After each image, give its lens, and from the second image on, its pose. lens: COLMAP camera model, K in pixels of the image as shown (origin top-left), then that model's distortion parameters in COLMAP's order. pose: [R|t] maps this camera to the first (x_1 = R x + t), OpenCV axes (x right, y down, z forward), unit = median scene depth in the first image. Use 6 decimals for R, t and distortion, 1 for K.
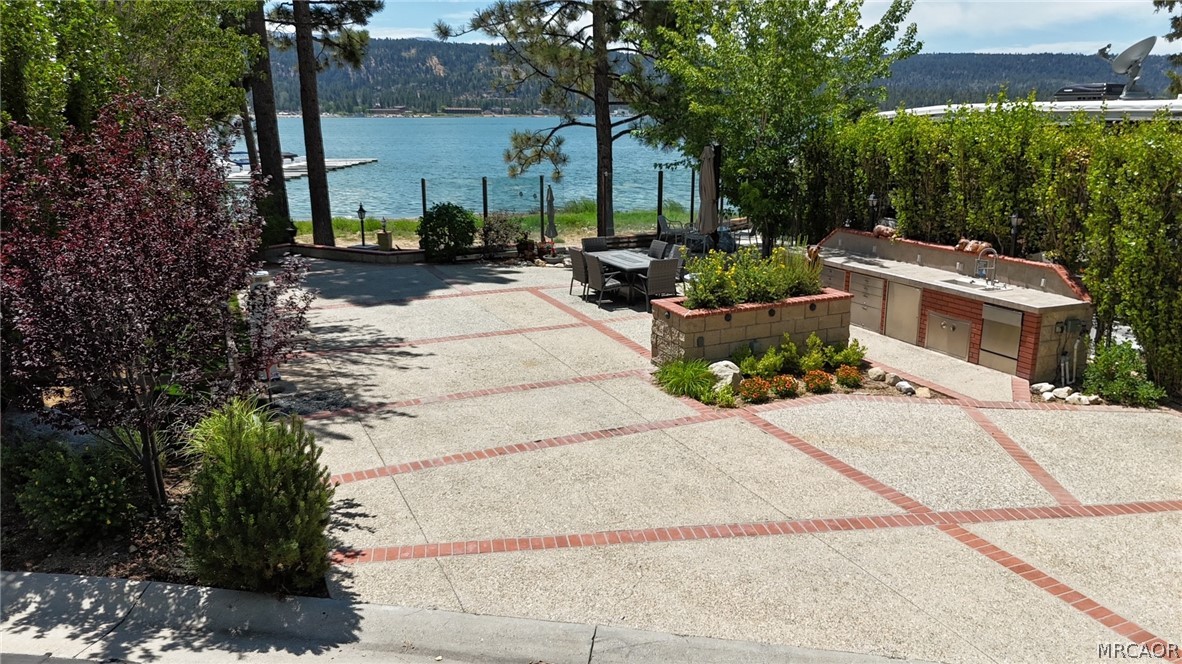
lens RADIAL K [[803.0, 0, 599.7], [0, 803.0, 331.8], [0, 0, 1]] dist [0.056593, -0.007492]
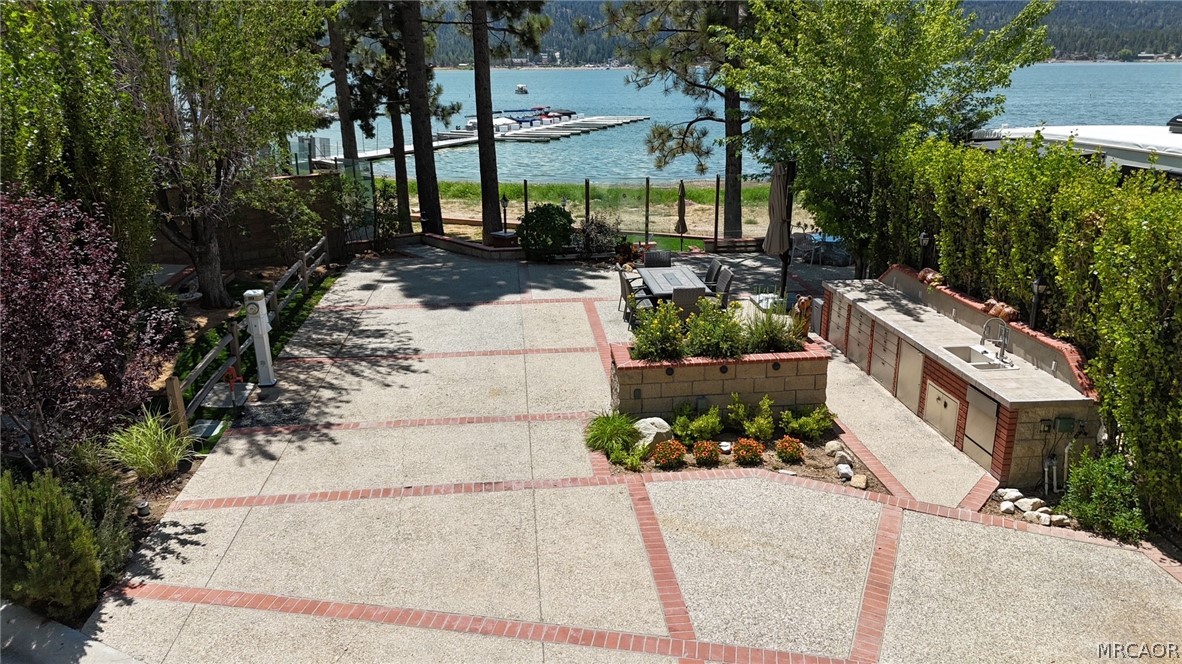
lens RADIAL K [[803.0, 0, 595.7], [0, 803.0, 333.5], [0, 0, 1]] dist [0.056593, -0.007492]
pose [[0.951136, 0.086947, -0.296279, 0.355792], [-0.072682, 0.995618, 0.058847, -0.113387], [0.300097, -0.034437, 0.953287, 0.059575]]
